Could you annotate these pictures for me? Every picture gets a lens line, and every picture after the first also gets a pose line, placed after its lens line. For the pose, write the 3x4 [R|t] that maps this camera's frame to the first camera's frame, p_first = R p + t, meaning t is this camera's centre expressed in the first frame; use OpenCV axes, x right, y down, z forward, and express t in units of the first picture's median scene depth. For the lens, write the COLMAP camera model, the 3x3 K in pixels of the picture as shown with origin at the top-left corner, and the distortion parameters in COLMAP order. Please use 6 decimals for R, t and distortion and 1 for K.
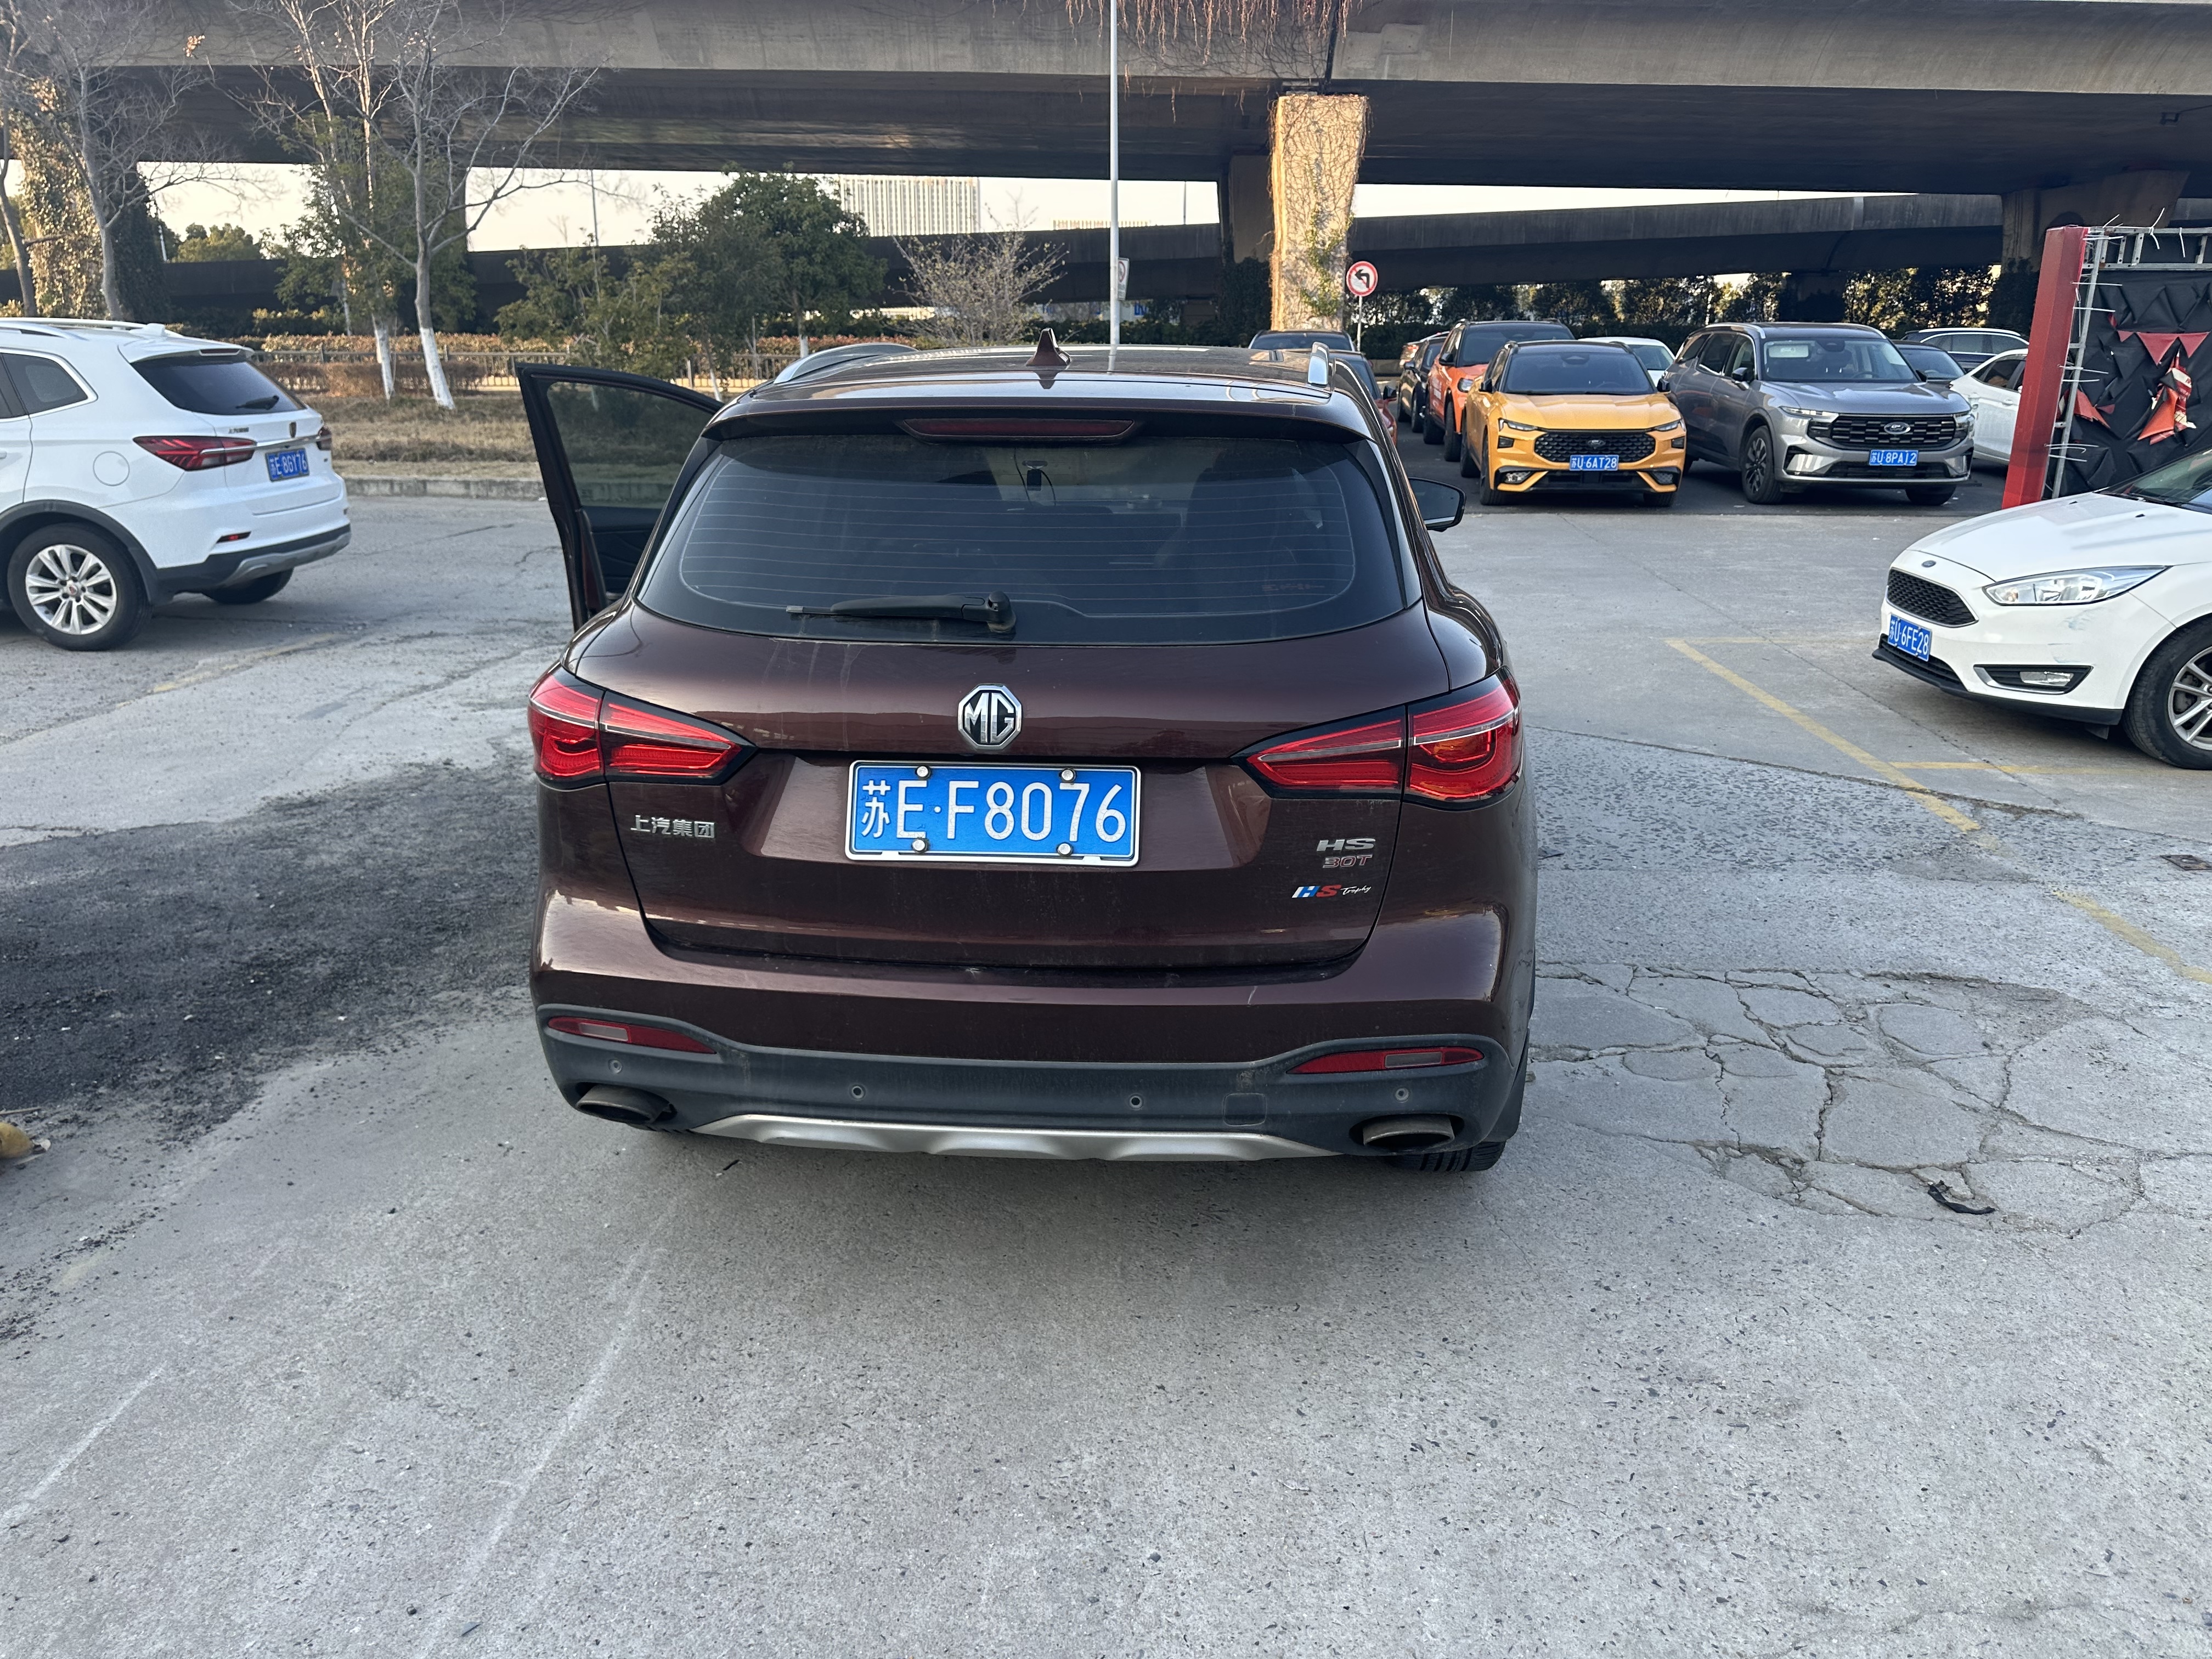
lens RADIAL K [[1554.1, 0, 1086.2], [0, 1554.1, 807.4], [0, 0, 1]] dist [0.040209, -0.044983]
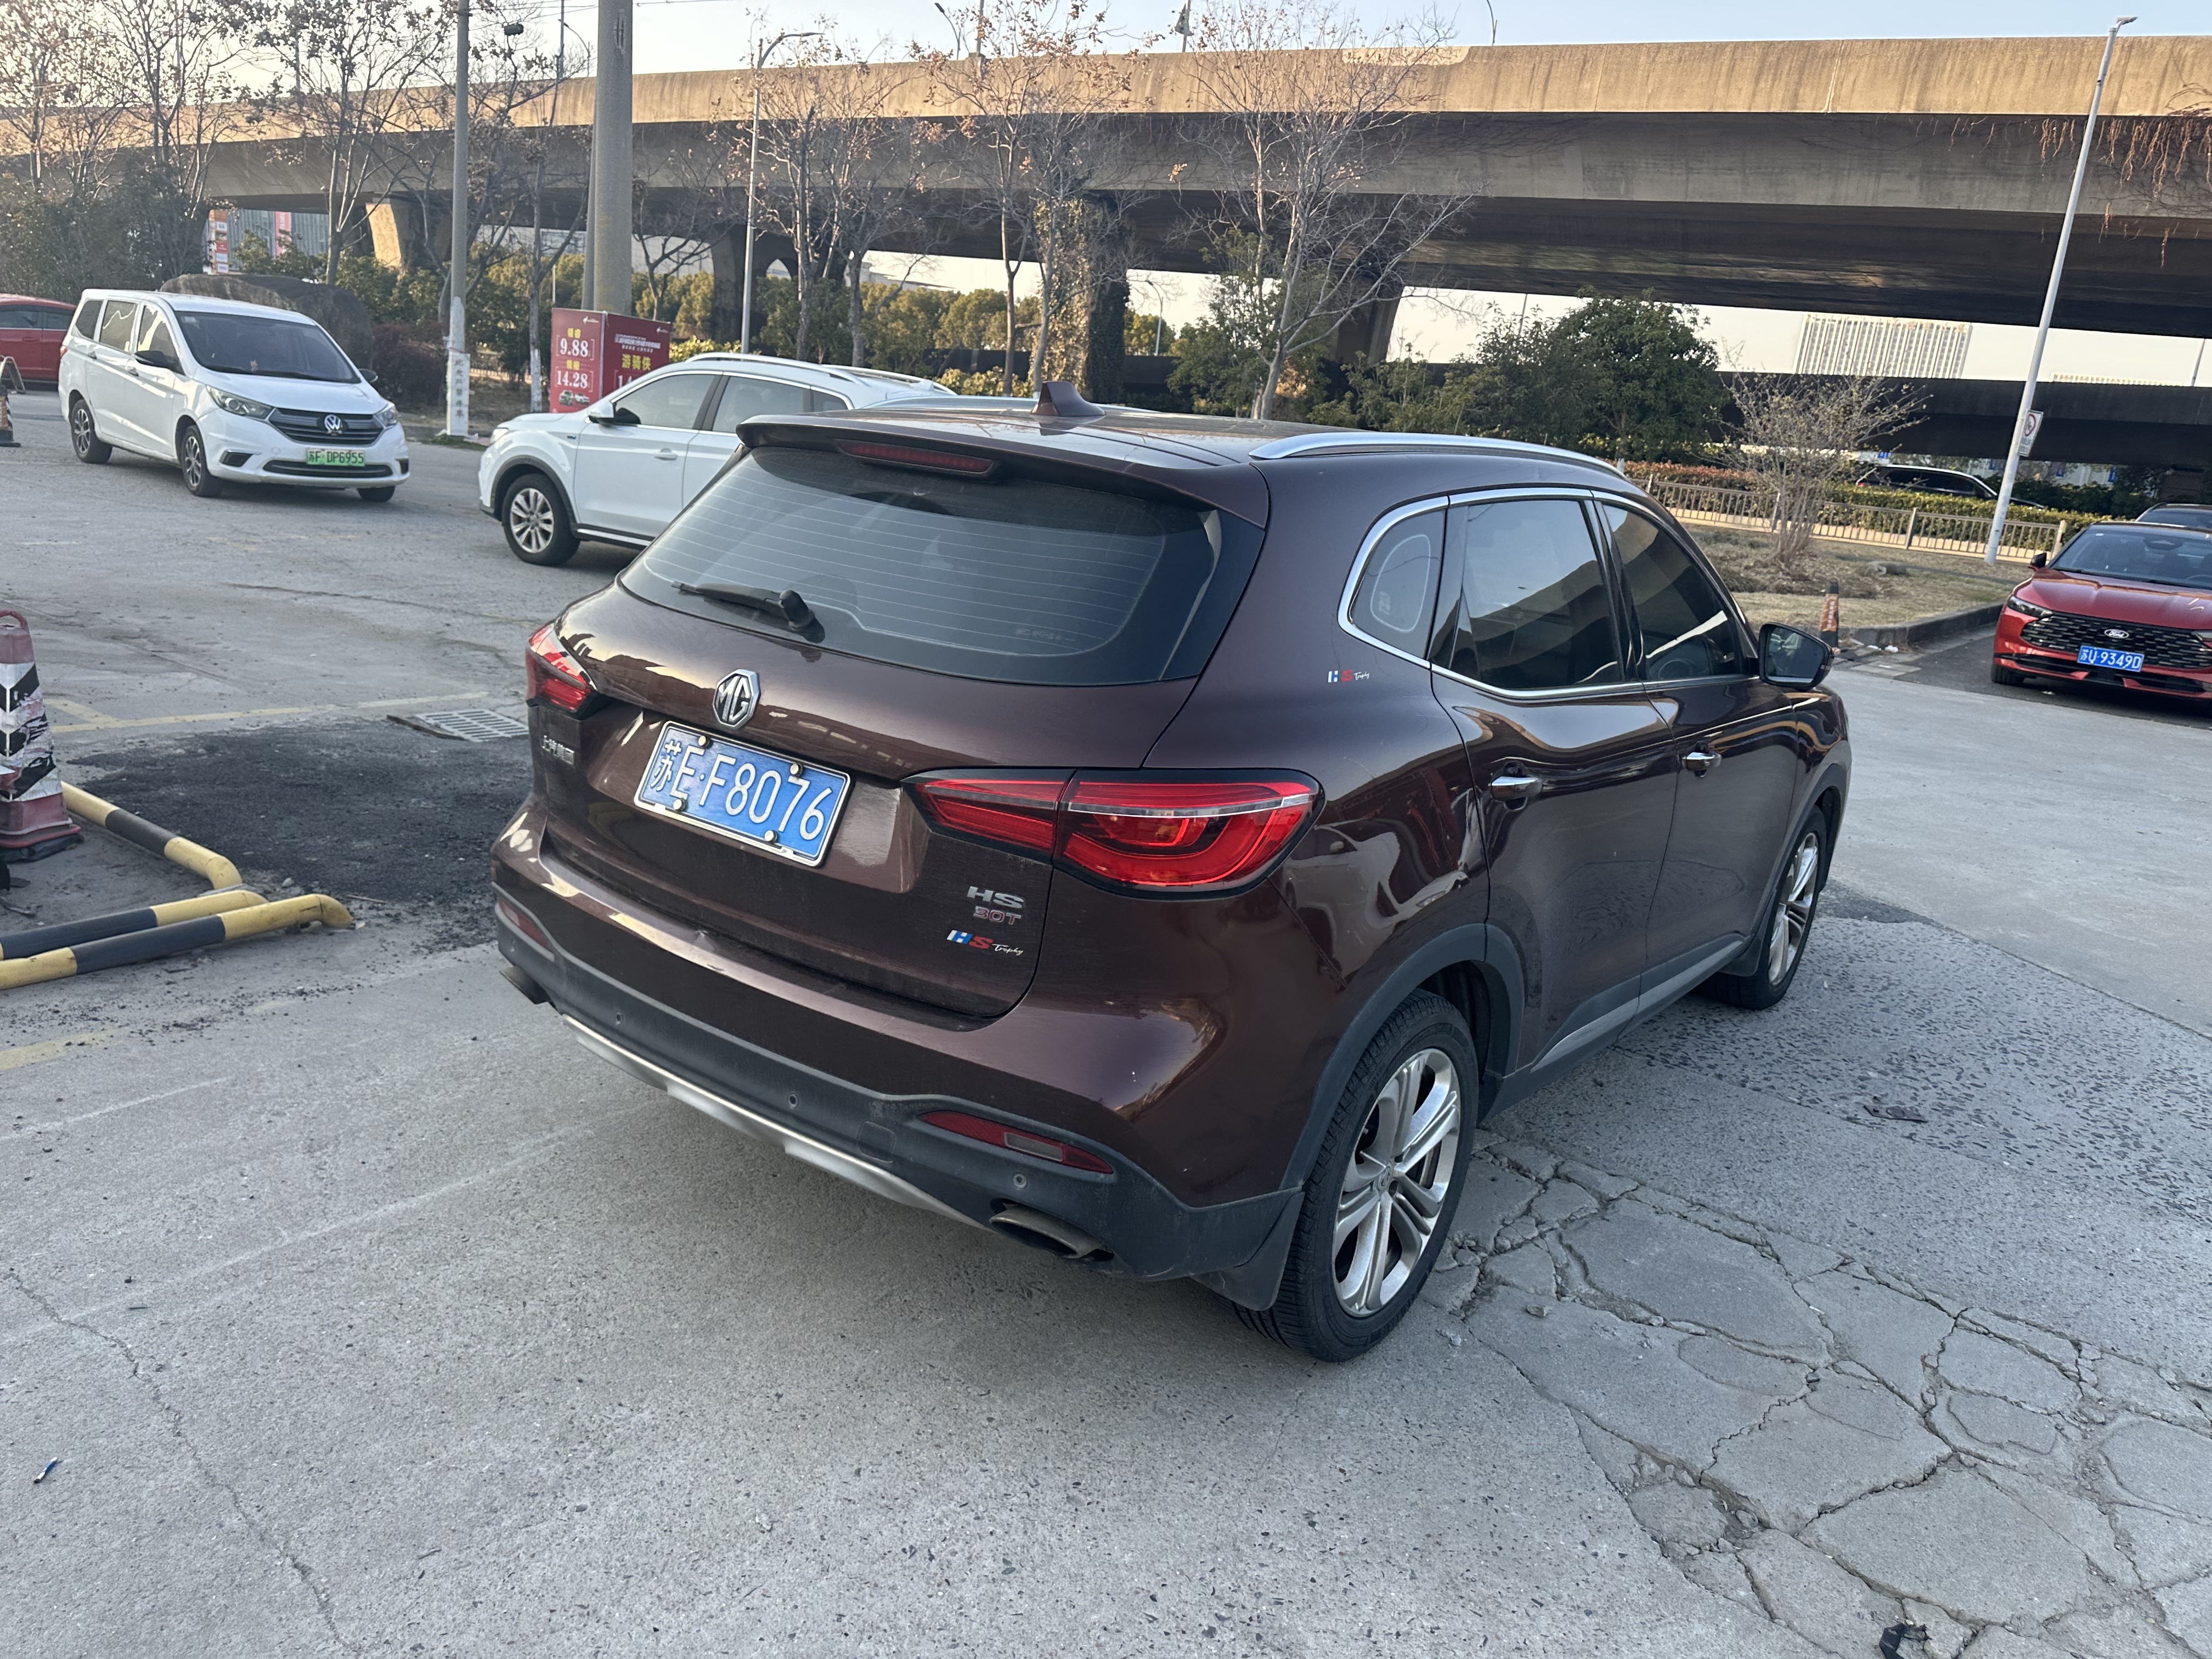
lens RADIAL K [[1540.9, 0, 1075.7], [0, 1540.9, 788.7], [0, 0, 1]] dist [0.026276, -0.027411]
pose [[0.843348, 0.206878, -0.495949, 0.589027], [-0.245395, 0.969337, -0.012943, -0.036173], [0.478064, 0.132619, 0.868255, 0.171674]]
